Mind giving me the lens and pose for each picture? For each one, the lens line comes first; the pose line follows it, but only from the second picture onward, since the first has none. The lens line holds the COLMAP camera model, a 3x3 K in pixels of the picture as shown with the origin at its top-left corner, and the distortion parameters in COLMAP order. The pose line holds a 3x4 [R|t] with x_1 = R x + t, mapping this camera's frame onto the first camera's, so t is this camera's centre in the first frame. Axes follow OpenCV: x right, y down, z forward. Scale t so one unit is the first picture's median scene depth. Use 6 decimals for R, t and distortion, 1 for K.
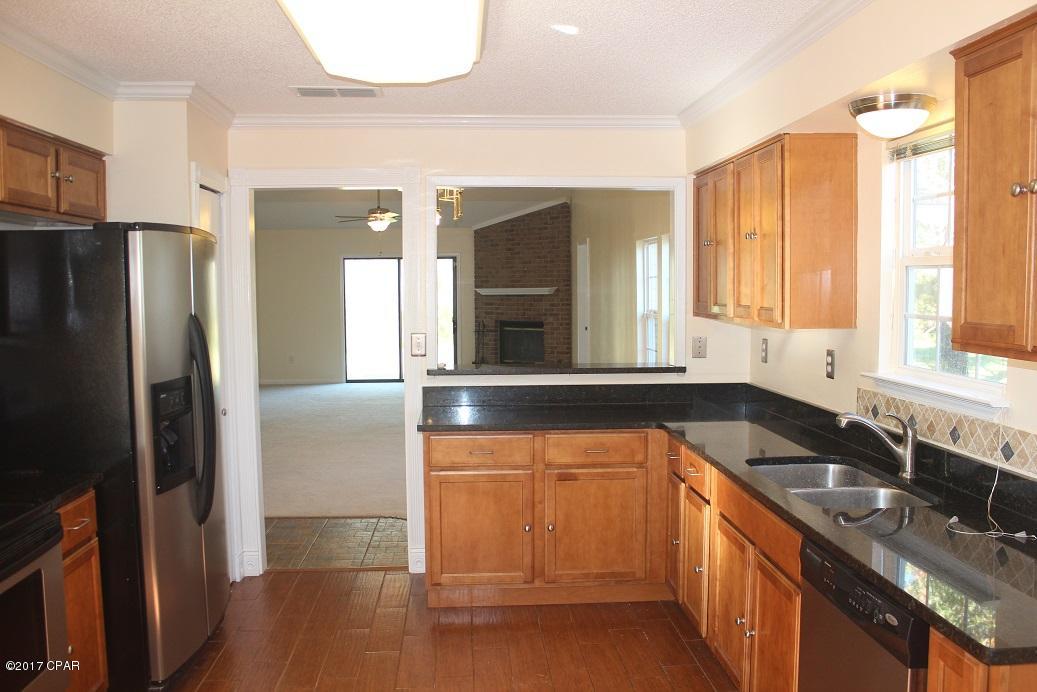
lens RADIAL K [[871.4, 0, 541.1], [0, 871.4, 350.8], [0, 0, 1]] dist [-0.165330, 0.159362]
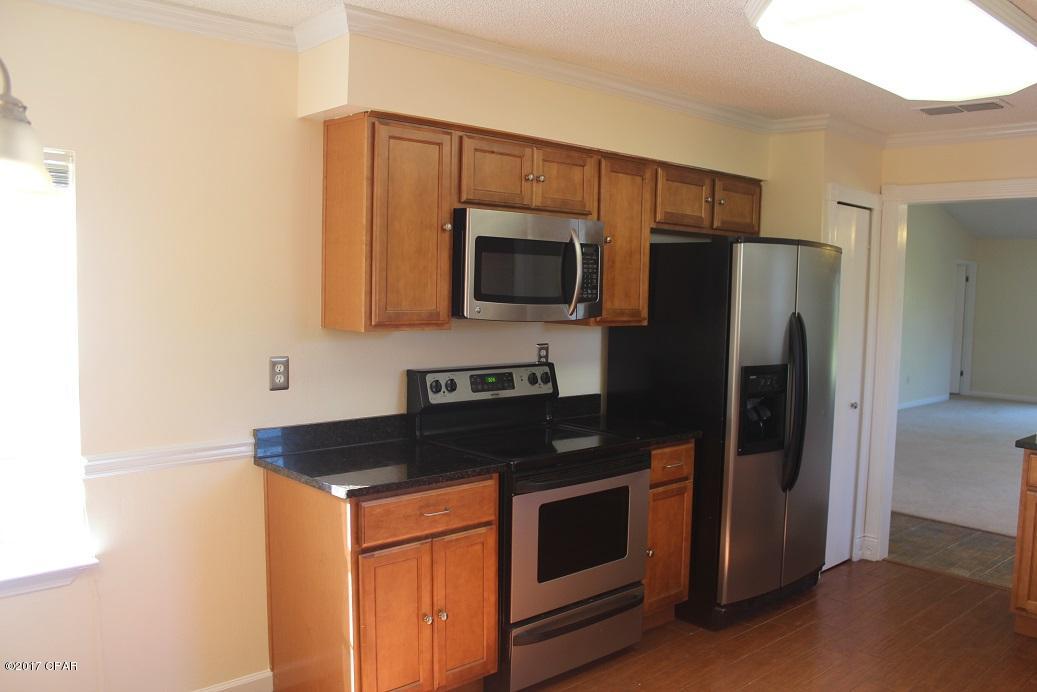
lens RADIAL K [[871.4, 0, 541.1], [0, 871.4, 350.8], [0, 0, 1]] dist [-0.165330, 0.159362]
pose [[0.618195, 0.080586, -0.781883, 0.312071], [-0.088629, 0.995533, 0.032532, 0.001675], [0.781012, 0.049186, 0.622576, -0.018987]]
